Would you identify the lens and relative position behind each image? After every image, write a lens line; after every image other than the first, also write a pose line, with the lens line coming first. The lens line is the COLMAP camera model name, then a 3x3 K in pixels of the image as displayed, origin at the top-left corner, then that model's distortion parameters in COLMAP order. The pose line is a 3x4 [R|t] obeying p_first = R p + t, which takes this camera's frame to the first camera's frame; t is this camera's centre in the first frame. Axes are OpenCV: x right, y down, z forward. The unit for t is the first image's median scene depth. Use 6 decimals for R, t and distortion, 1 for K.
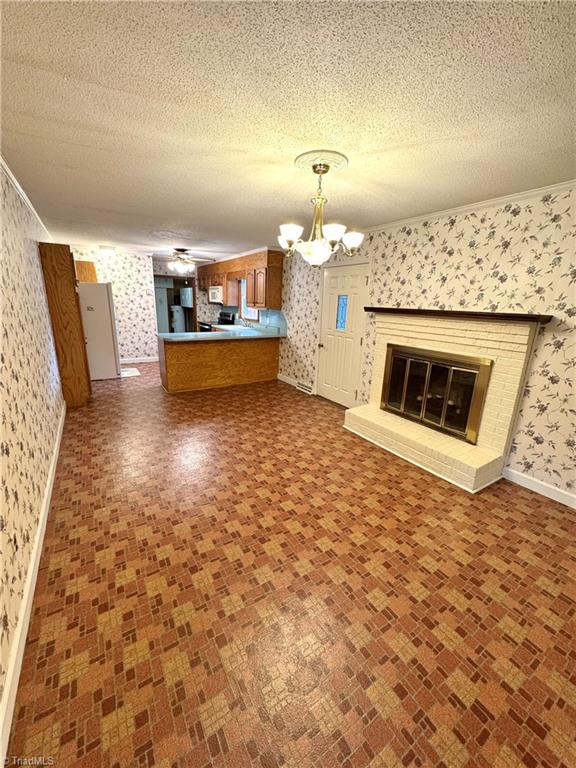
lens RADIAL K [[305.0, 0, 290.0], [0, 305.0, 385.4], [0, 0, 1]] dist [-0.004094, 0.000045]
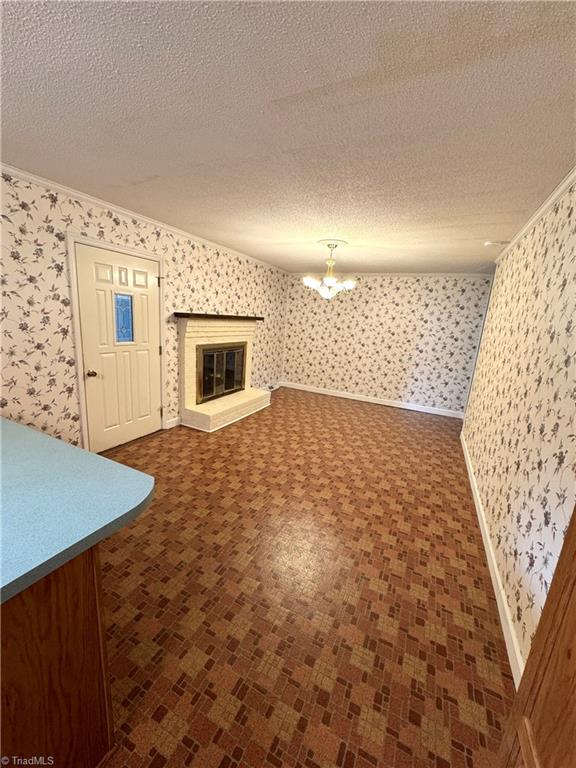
lens RADIAL K [[305.0, 0, 288.0], [0, 305.0, 388.0], [0, 0, 1]] dist [-0.004094, 0.000045]
pose [[-0.527552, -0.264179, 0.807402, -0.825045], [0.133193, 0.912943, 0.385739, -0.396703], [-0.839017, 0.311037, -0.446438, 1.324046]]
